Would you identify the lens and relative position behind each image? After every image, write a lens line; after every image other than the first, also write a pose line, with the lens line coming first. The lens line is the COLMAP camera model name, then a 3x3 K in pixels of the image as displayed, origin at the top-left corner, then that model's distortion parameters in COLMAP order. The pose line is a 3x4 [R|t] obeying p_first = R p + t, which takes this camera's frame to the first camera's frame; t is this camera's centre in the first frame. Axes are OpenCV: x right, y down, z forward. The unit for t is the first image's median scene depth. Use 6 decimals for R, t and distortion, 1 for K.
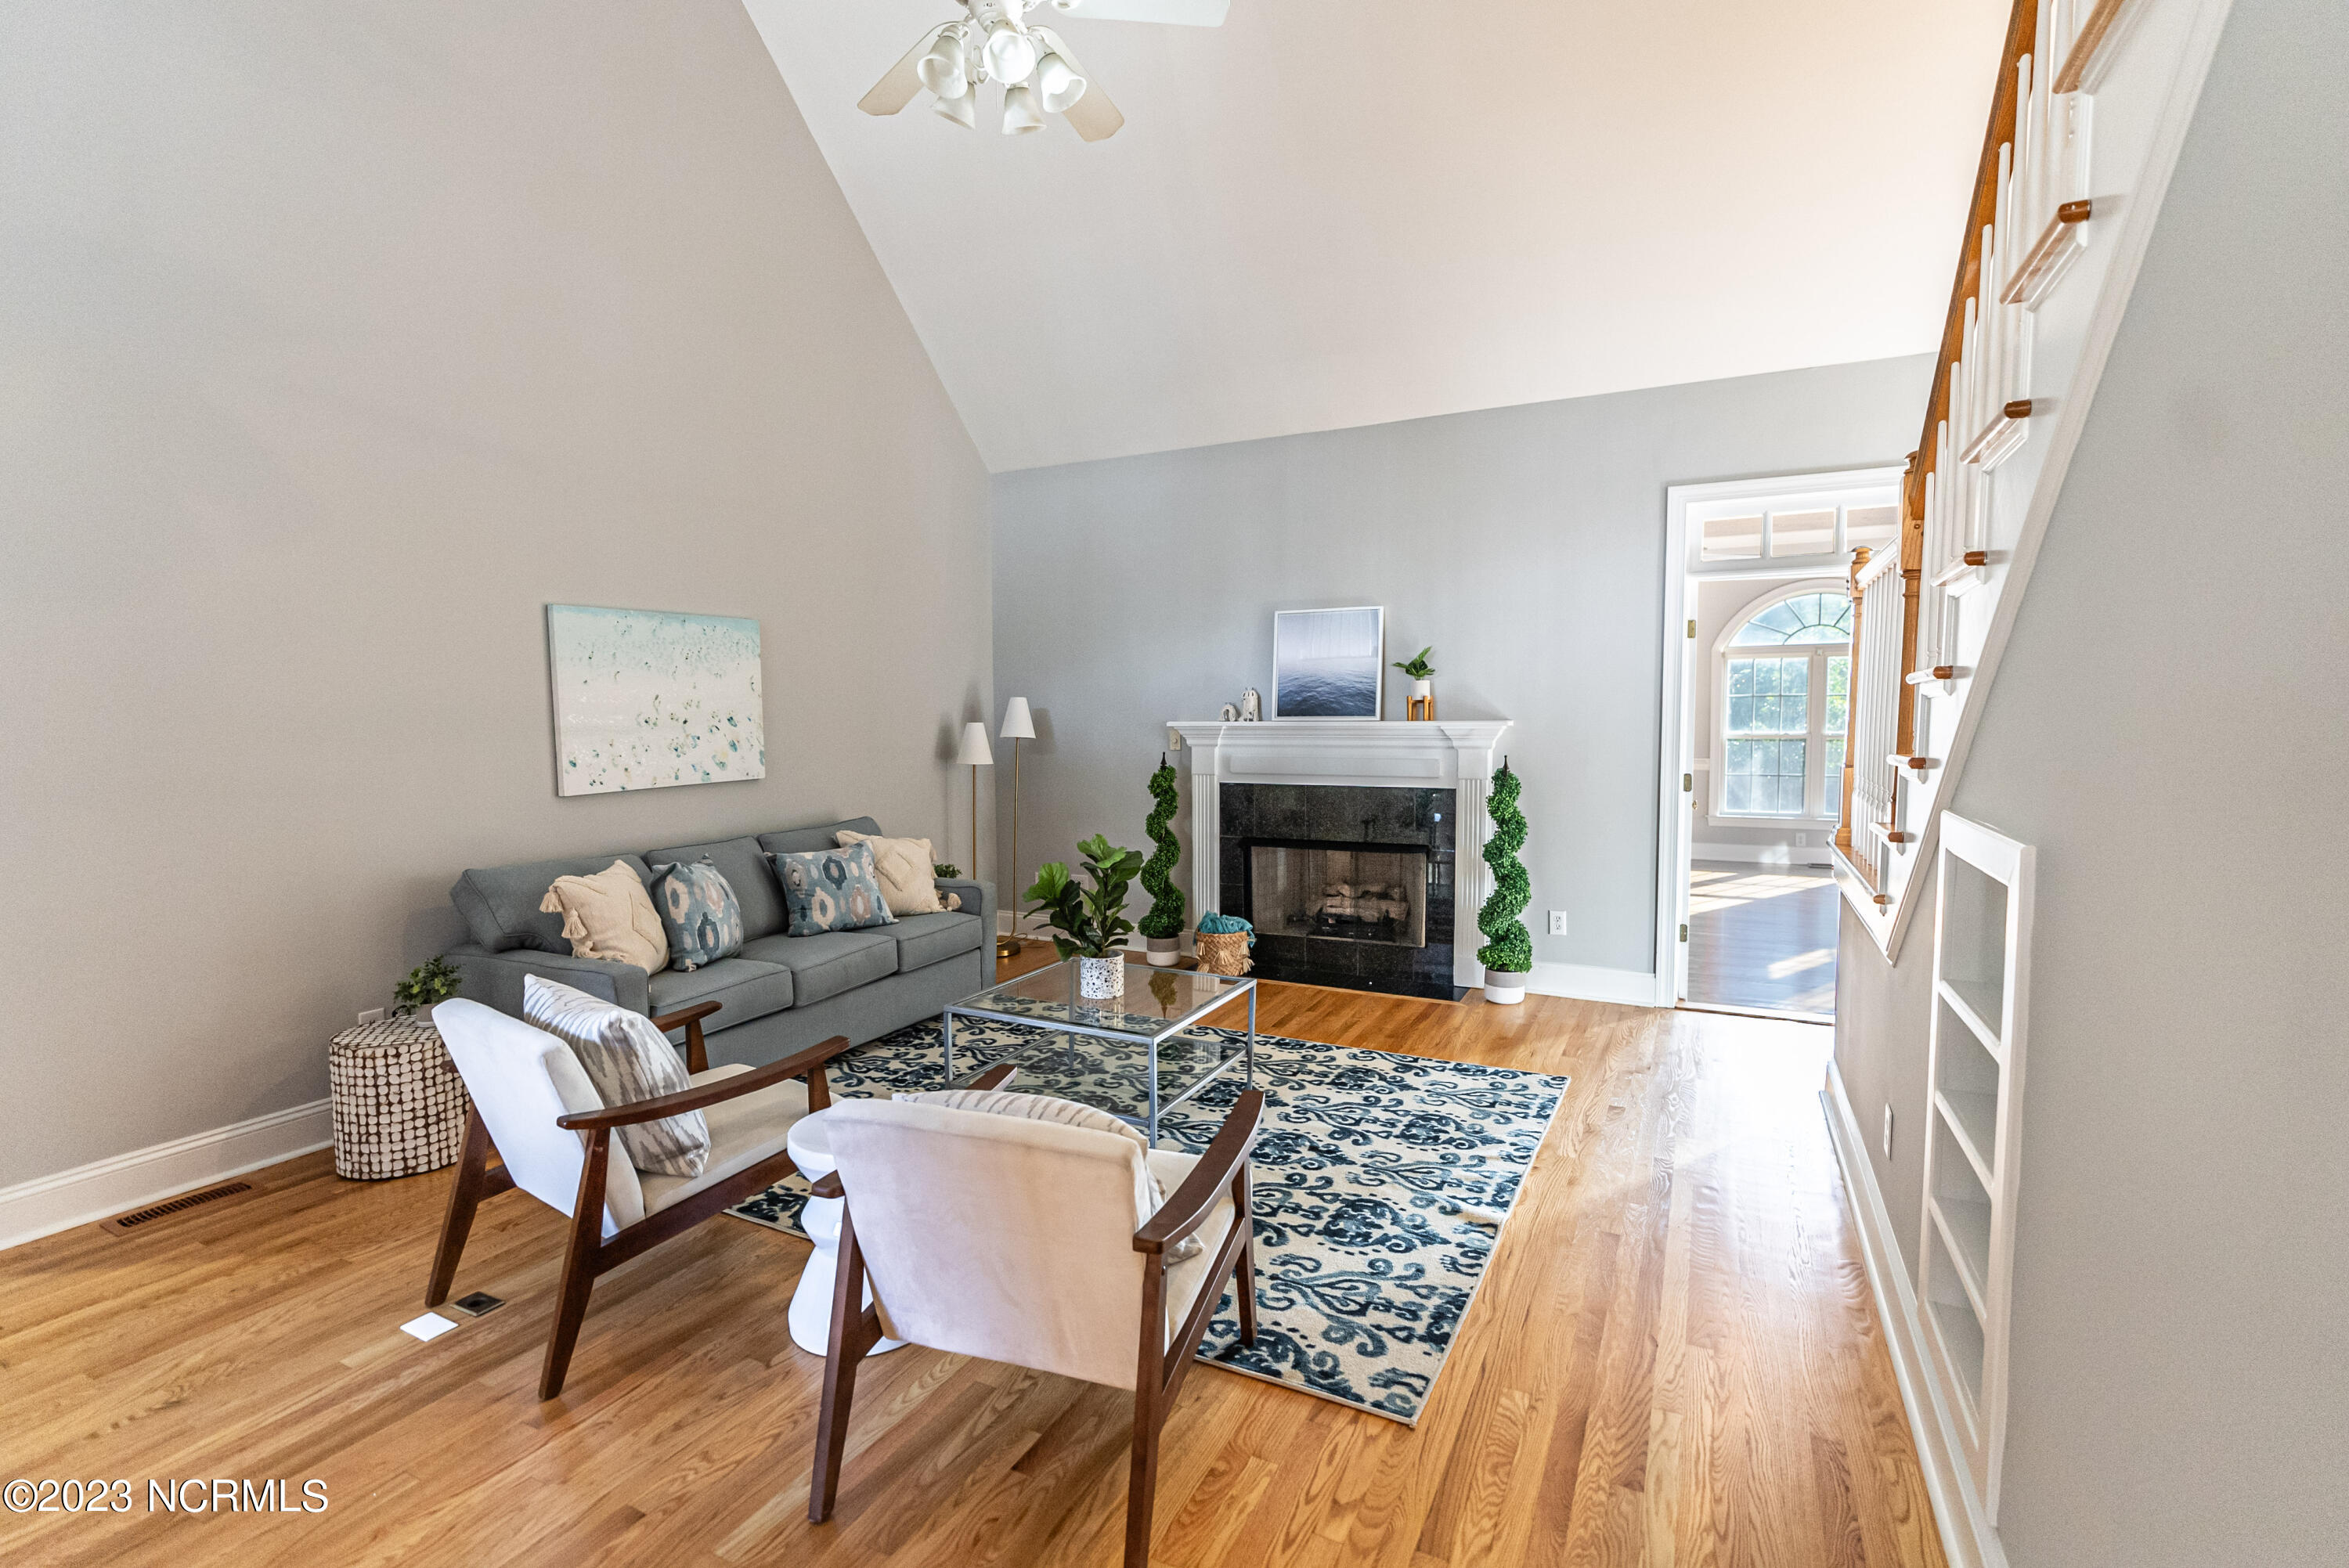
lens RADIAL K [[1044.5, 0, 1185.1], [0, 1044.5, 790.2], [0, 0, 1]] dist [-0.001765, -0.000078]
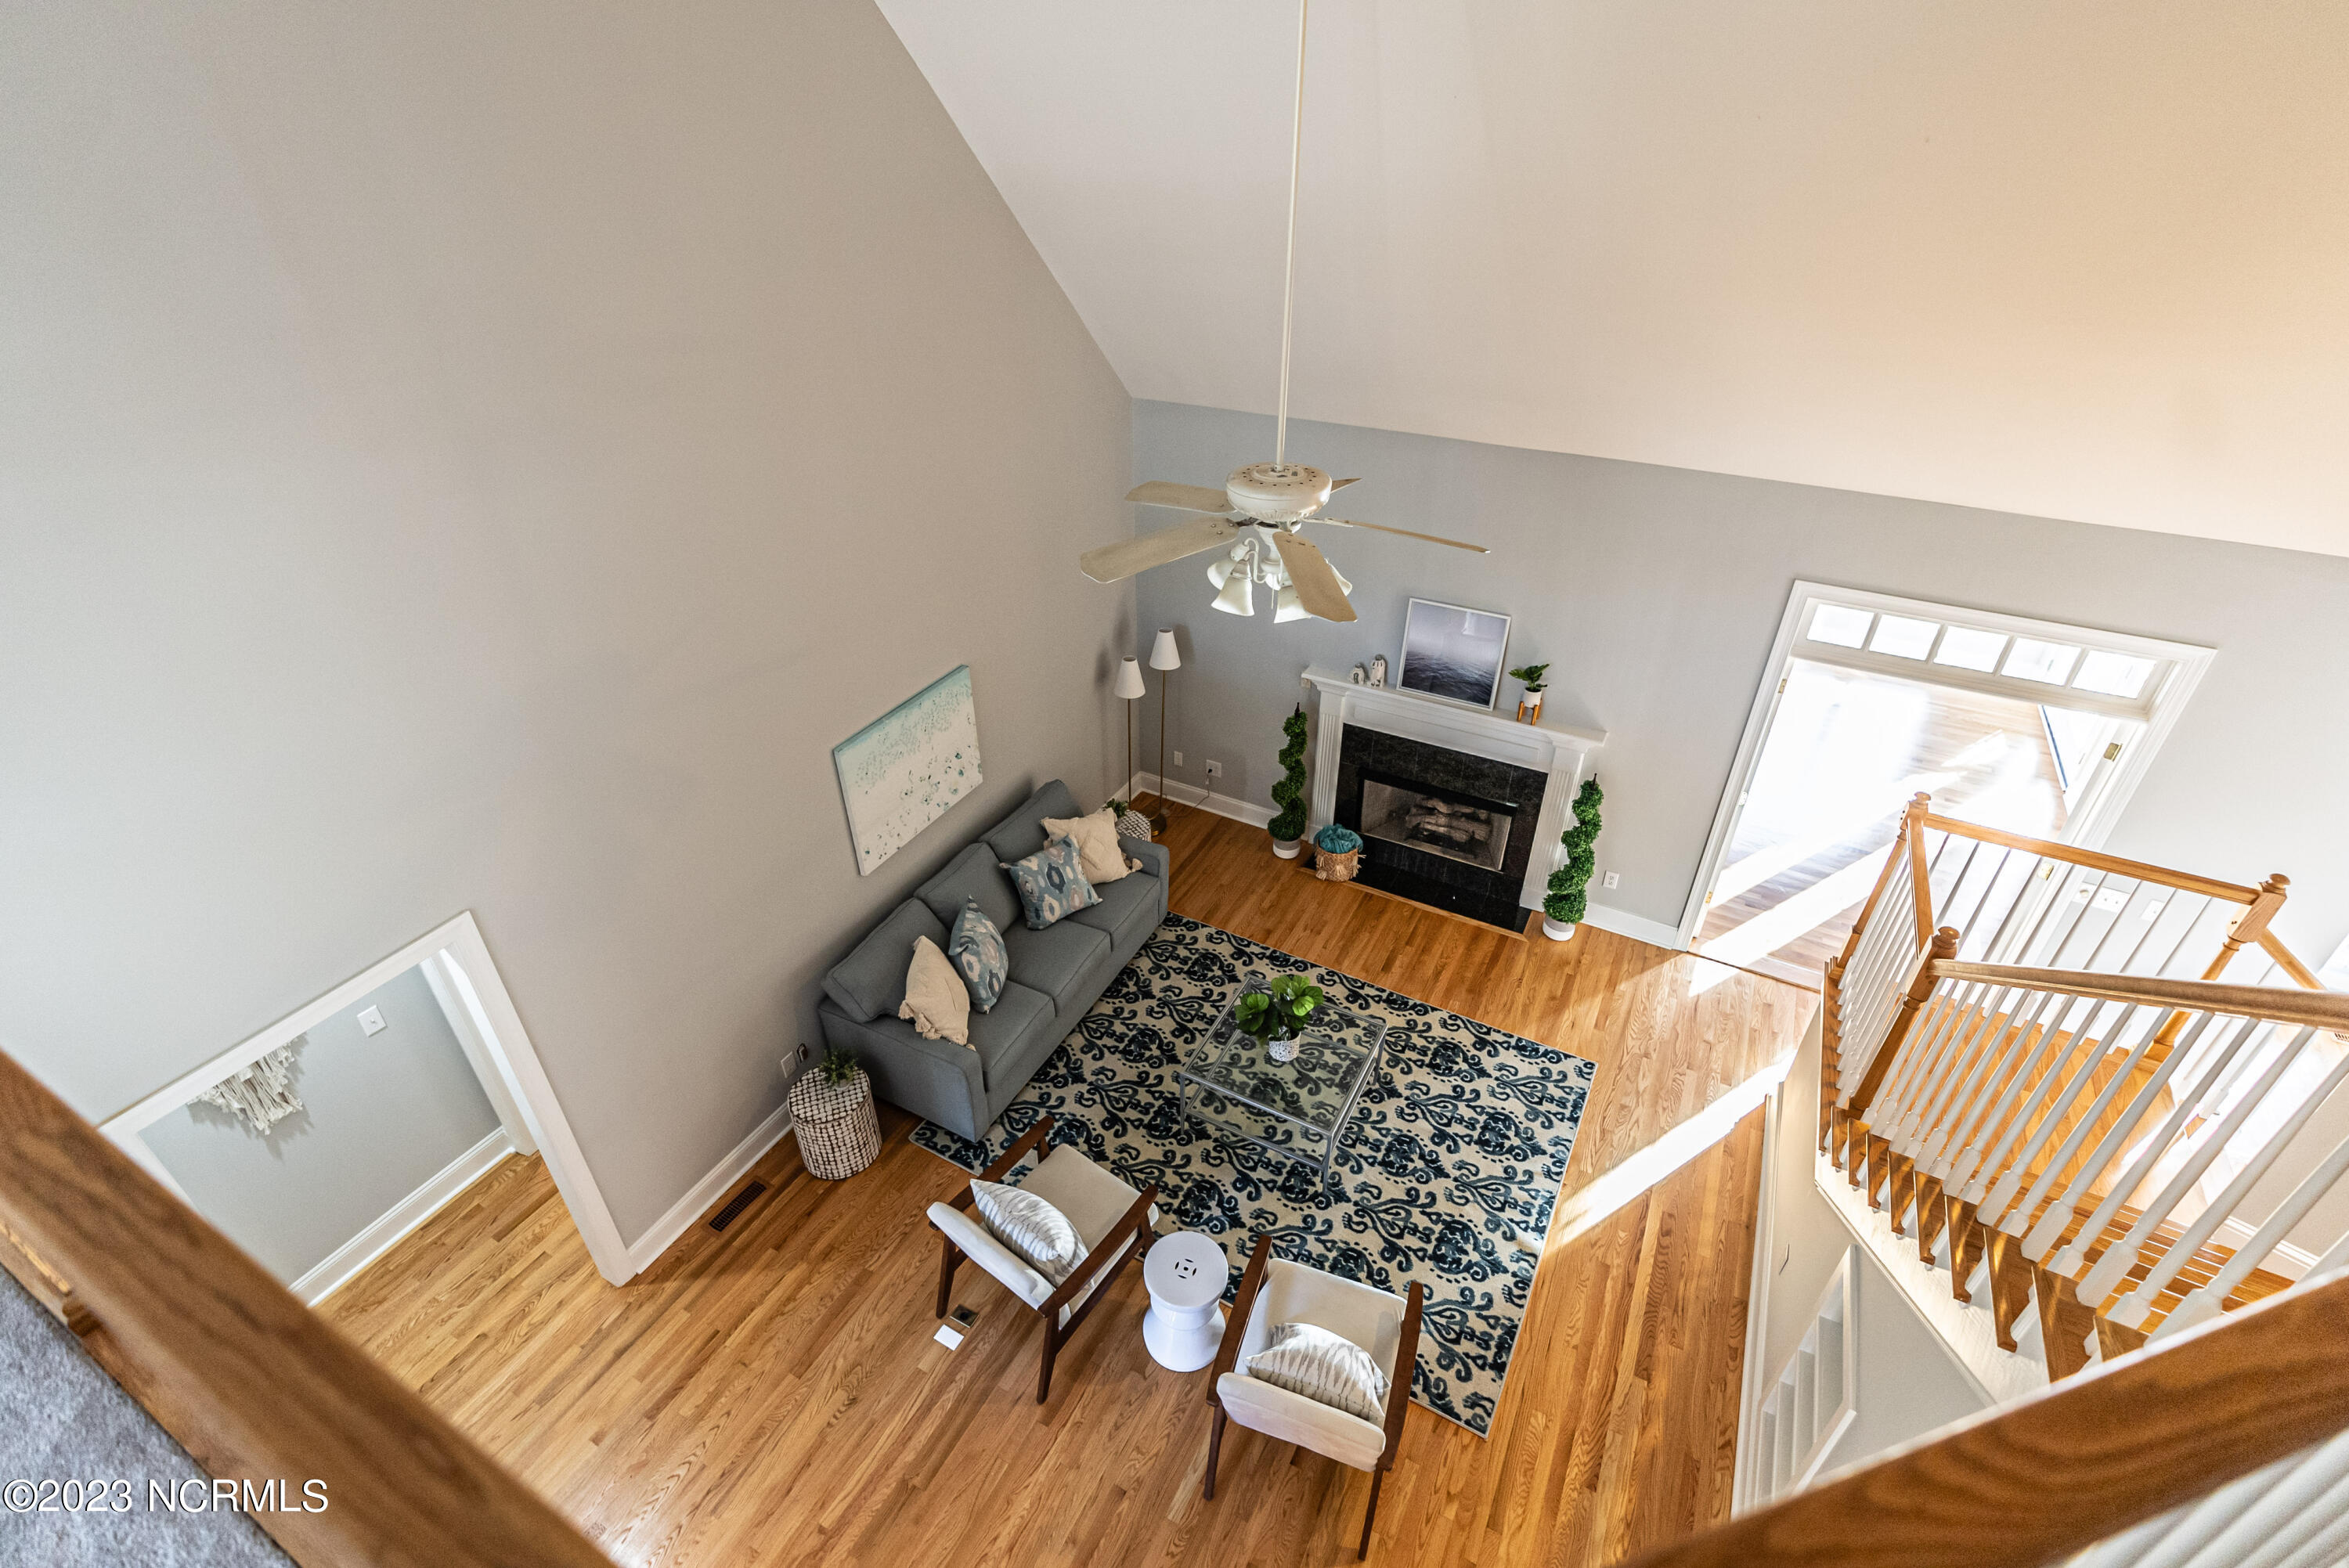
lens RADIAL K [[1036.5, 0, 1189.0], [0, 1036.5, 789.1], [0, 0, 1]] dist [-0.009105, 0.000275]
pose [[0.999662, 0.022239, -0.013478, -0.172704], [-0.012986, 0.875945, 0.482235, -0.702988], [0.022530, -0.481897, 0.875938, -0.069653]]
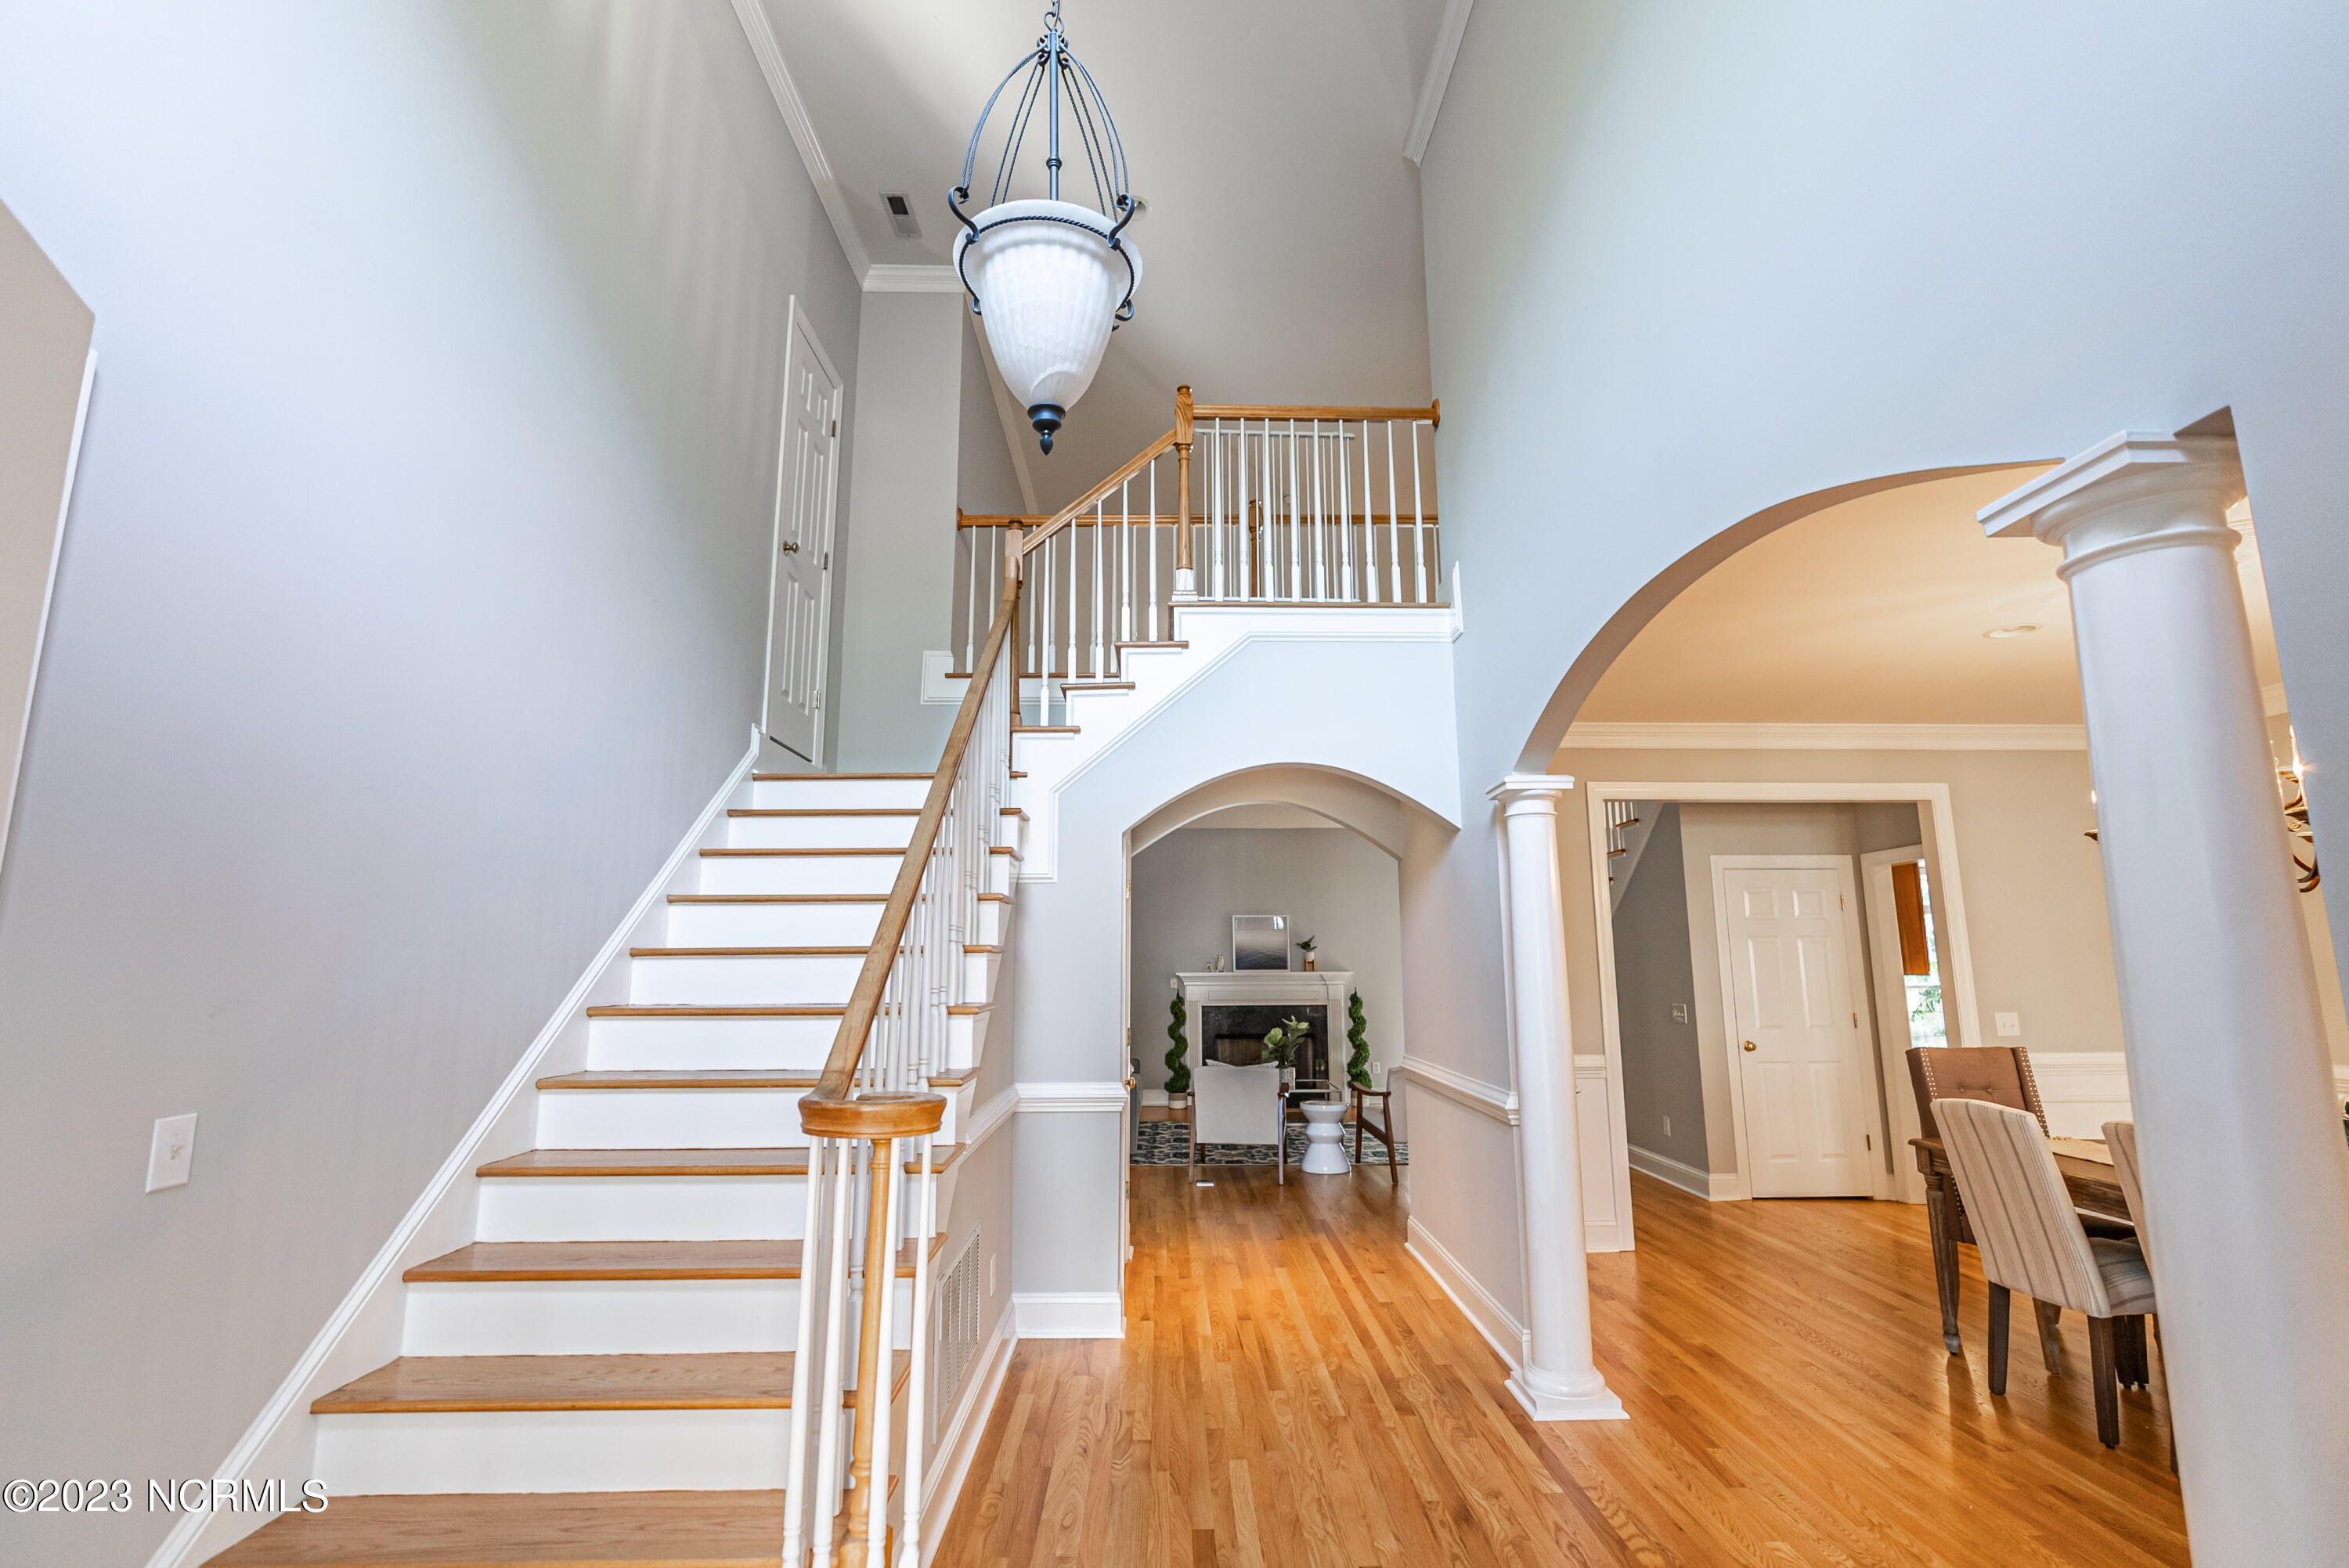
lens RADIAL K [[1074.0, 0, 1183.1], [0, 1074.0, 789.4], [0, 0, 1]] dist [-0.003948, 0.000665]
pose [[0.883986, 0.081722, 0.460315, -1.287674], [0.032452, 0.971503, -0.234796, 0.094289], [-0.466385, 0.222495, 0.856143, -1.002947]]
